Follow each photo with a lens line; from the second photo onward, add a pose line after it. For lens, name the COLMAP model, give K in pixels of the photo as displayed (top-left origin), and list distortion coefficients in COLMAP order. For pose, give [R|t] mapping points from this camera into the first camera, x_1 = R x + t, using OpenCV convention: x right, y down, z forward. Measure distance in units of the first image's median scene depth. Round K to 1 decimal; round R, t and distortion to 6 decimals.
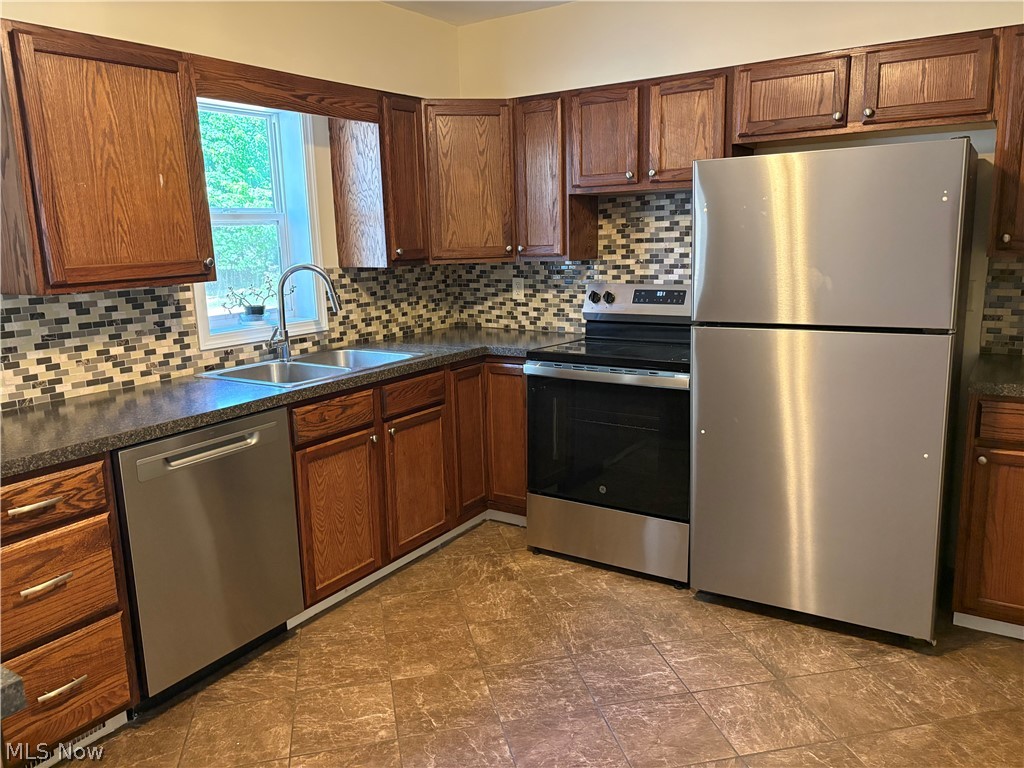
lens RADIAL K [[773.6, 0, 498.5], [0, 773.6, 382.0], [0, 0, 1]] dist [0.079536, -0.091485]
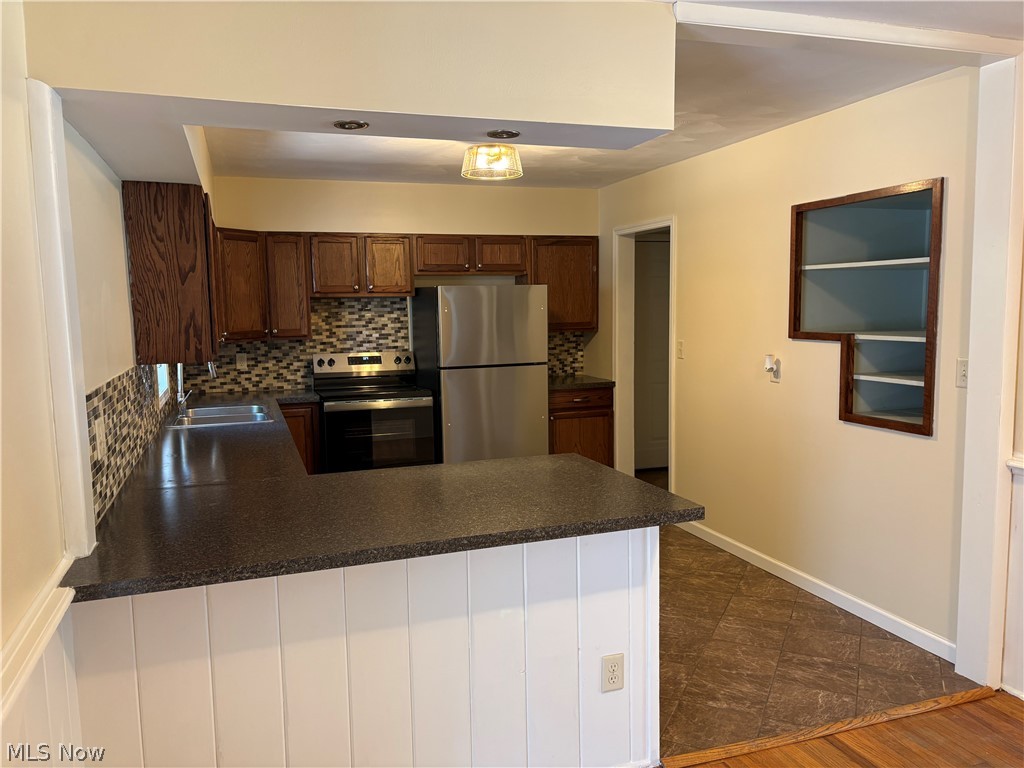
lens RADIAL K [[773.6, 0, 498.5], [0, 773.6, 382.0], [0, 0, 1]] dist [0.079536, -0.091485]
pose [[0.610725, -0.059348, 0.789615, -0.908885], [0.148666, 0.988049, -0.040723, 0.044207], [-0.777762, 0.142259, 0.612249, -0.212357]]
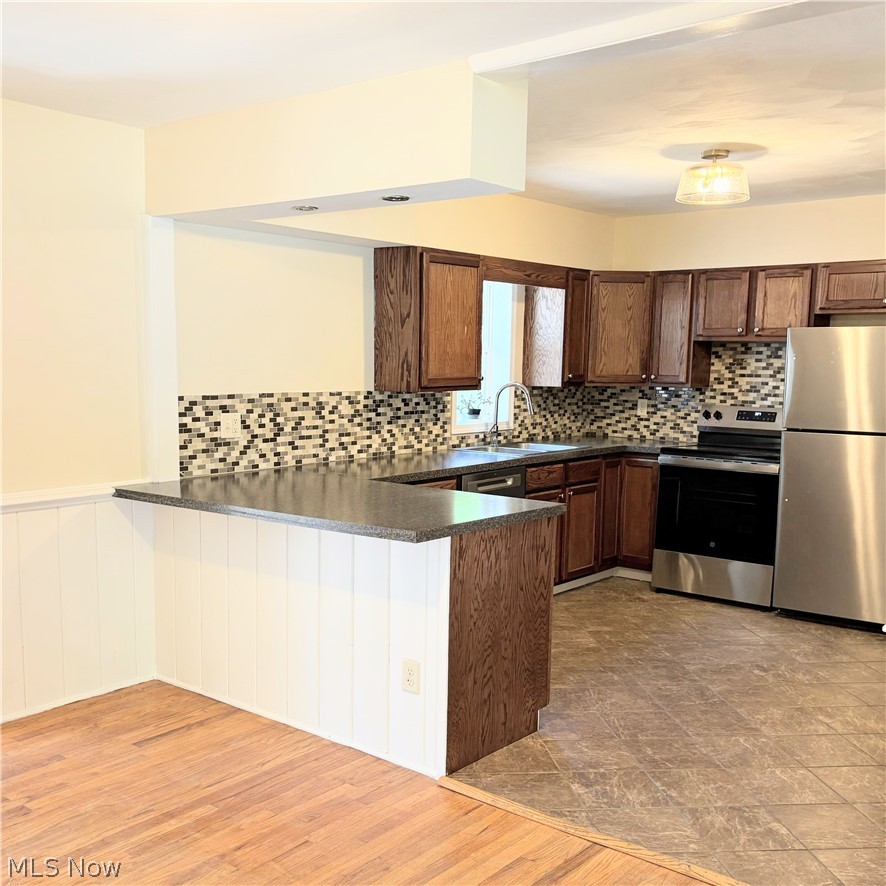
lens RADIAL K [[972.1, 0, 403.7], [0, 972.1, 496.8], [0, 0, 1]] dist [0.182608, -0.586679]
pose [[0.993248, 0.057258, -0.100892, -0.233357], [-0.062028, 0.997069, -0.044796, 0.152229], [0.098032, 0.050752, 0.993888, -0.805459]]
